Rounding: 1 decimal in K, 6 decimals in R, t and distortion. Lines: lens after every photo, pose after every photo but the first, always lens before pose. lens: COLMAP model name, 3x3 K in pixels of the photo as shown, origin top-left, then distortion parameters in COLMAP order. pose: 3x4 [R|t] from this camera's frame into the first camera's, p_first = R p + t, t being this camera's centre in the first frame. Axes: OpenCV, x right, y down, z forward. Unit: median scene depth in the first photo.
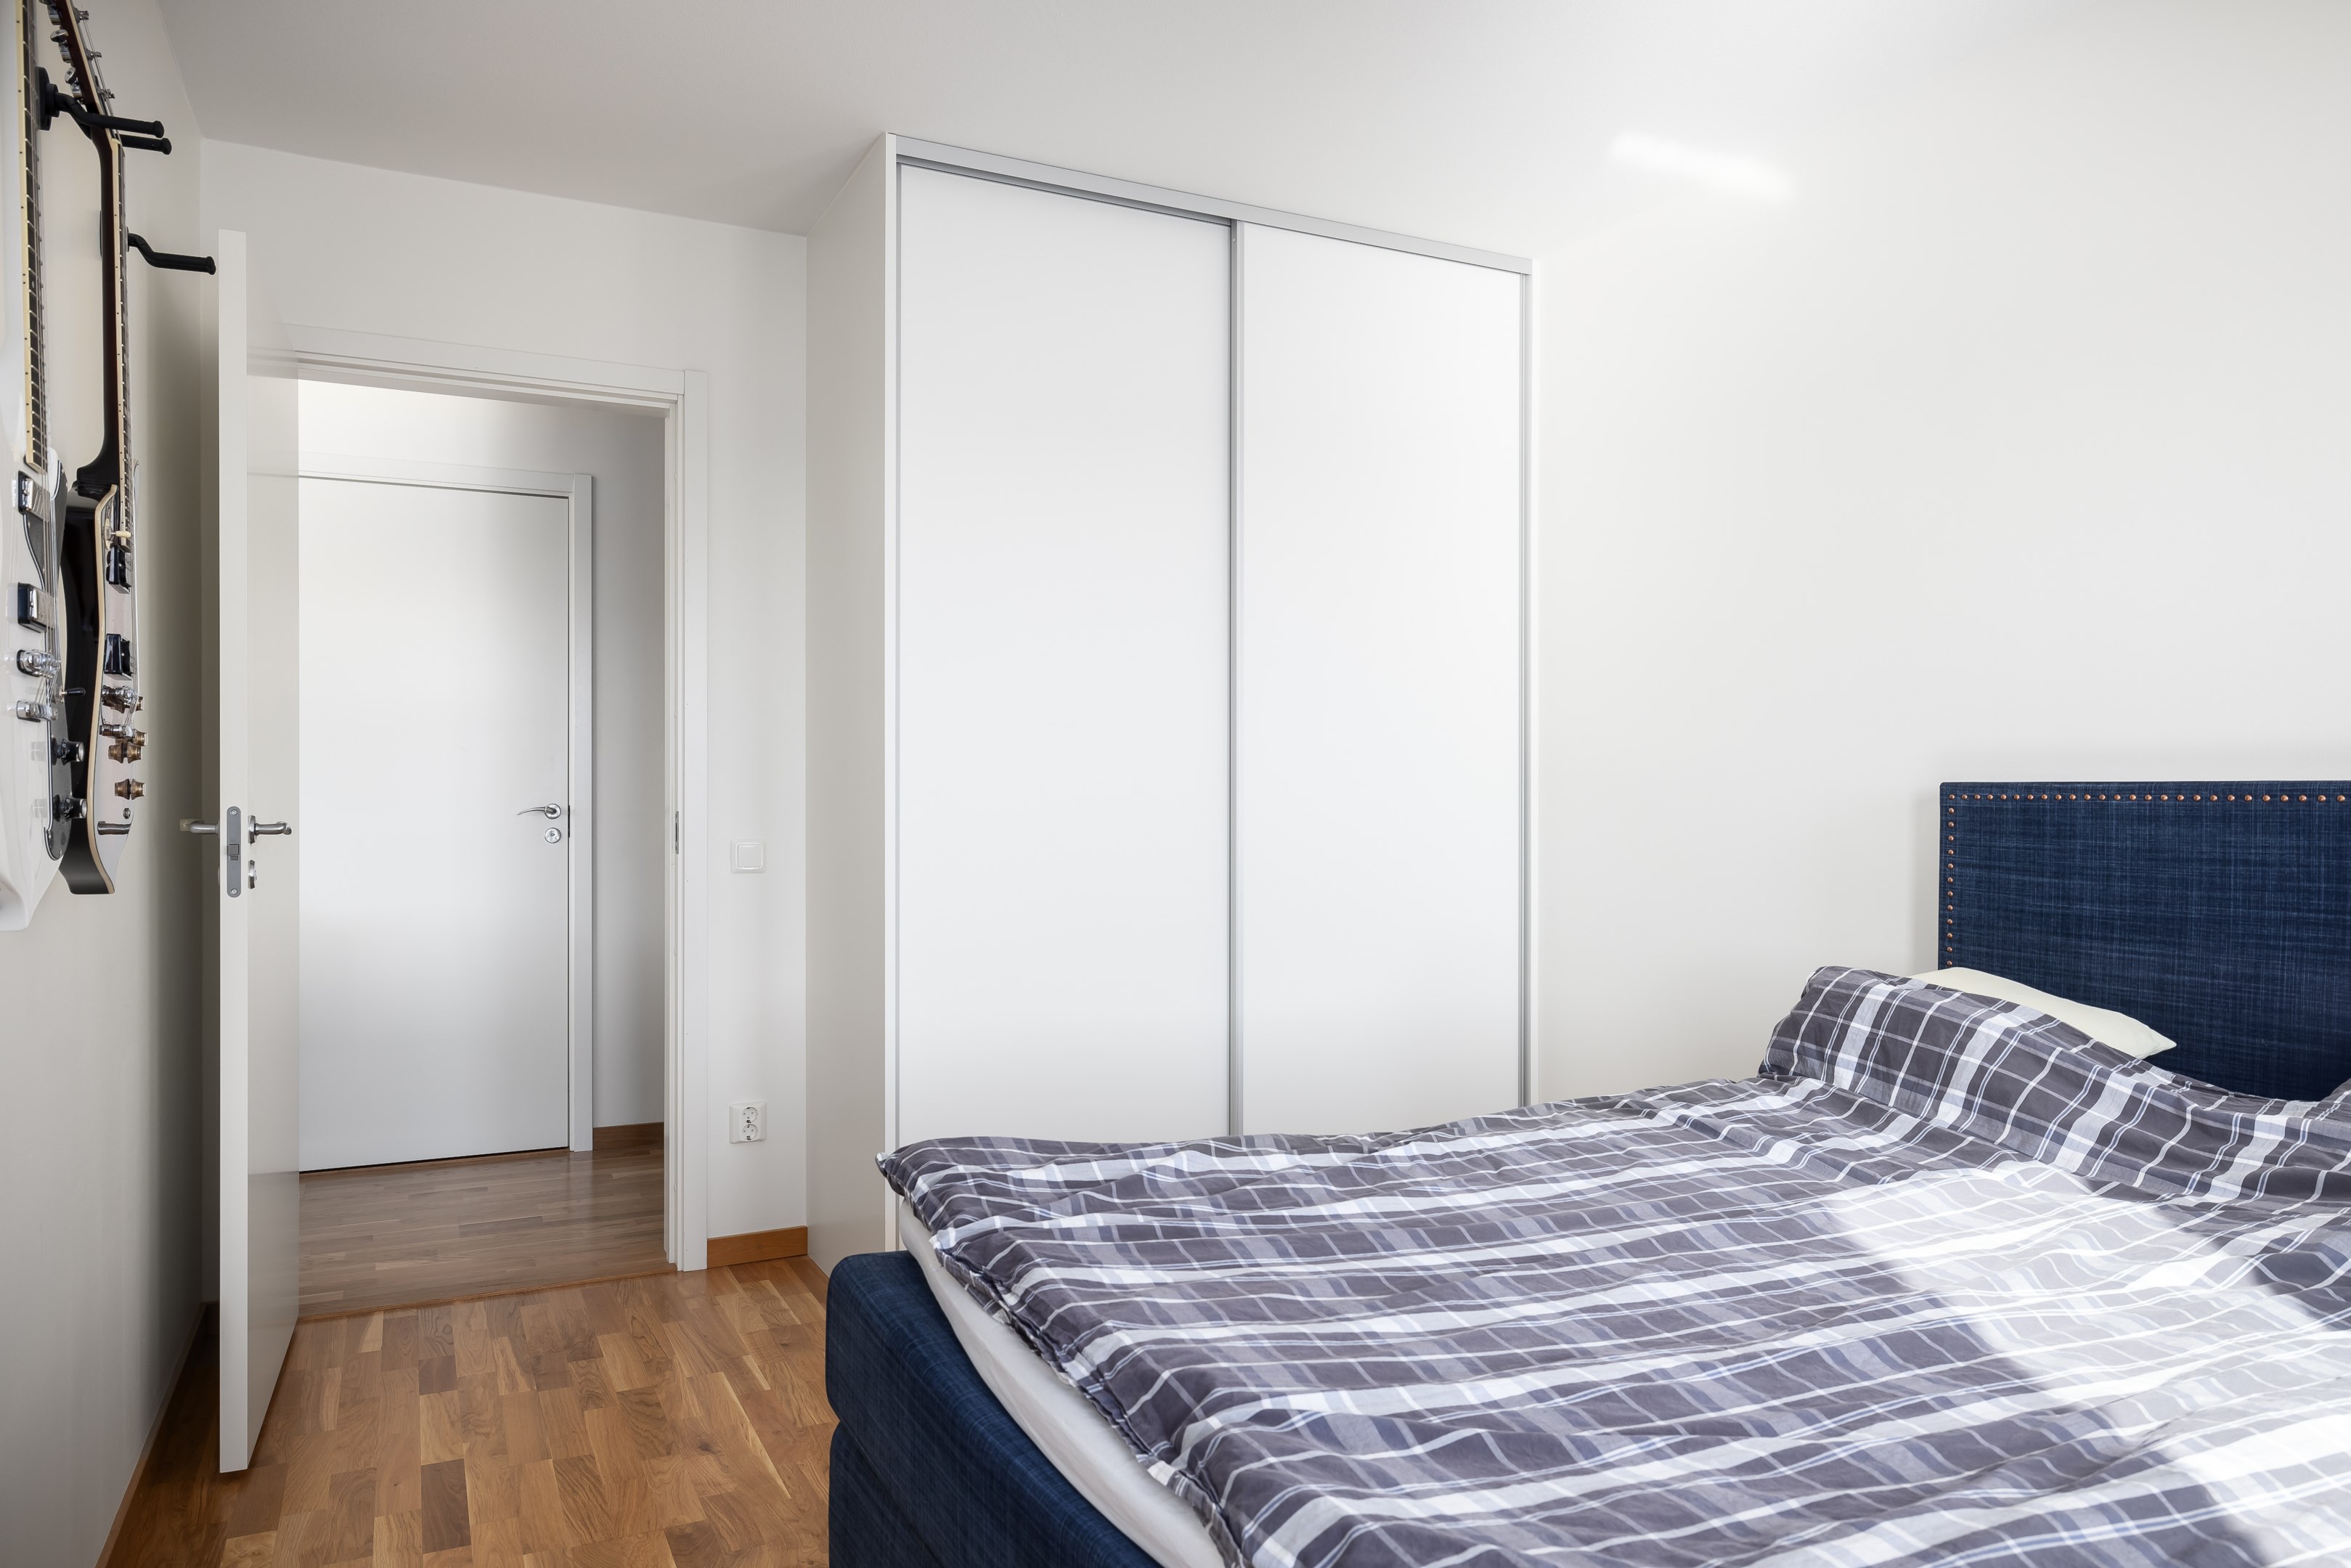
lens RADIAL K [[1599.4, 0, 1173.3], [0, 1599.4, 792.0], [0, 0, 1]] dist [-0.001572, -0.000431]
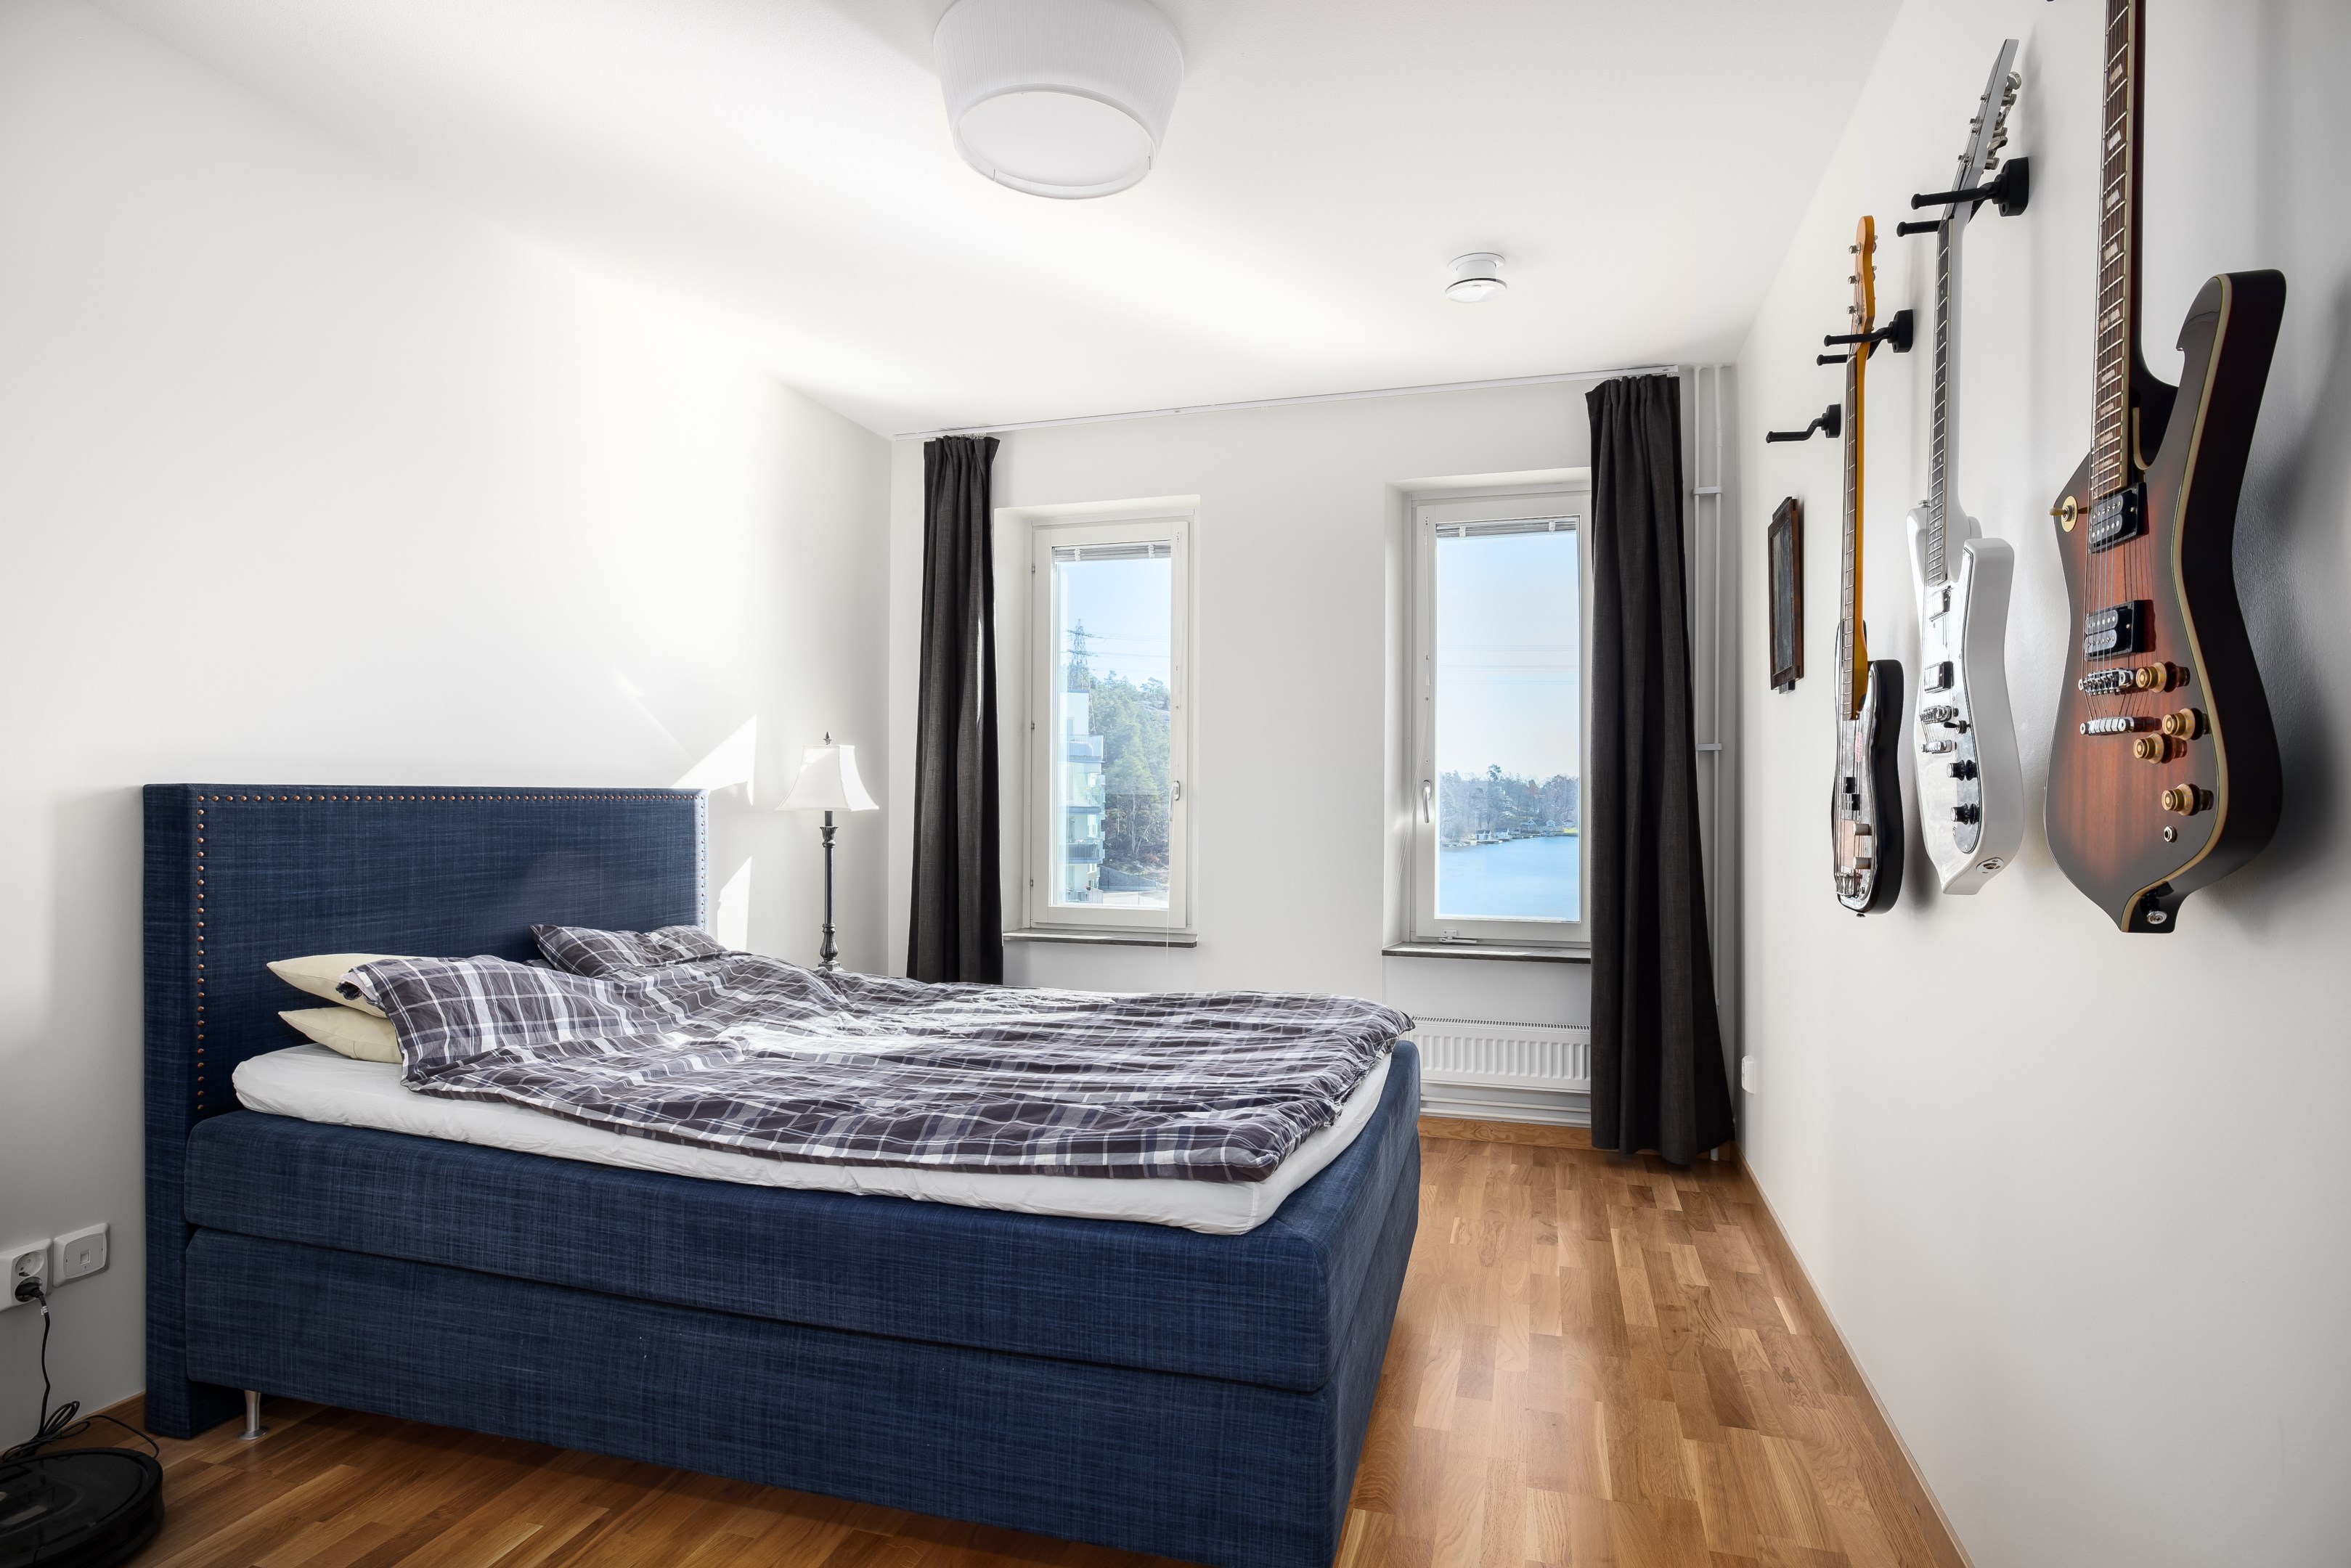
lens RADIAL K [[1249.4, 0, 1174.3], [0, 1249.4, 789.5], [0, 0, 1]] dist [-0.001389, -0.000029]
pose [[-0.756140, 0.000414, 0.654409, -0.522840], [-0.003300, 0.999985, -0.004446, -0.001104], [-0.654401, -0.005521, -0.756127, 1.311437]]
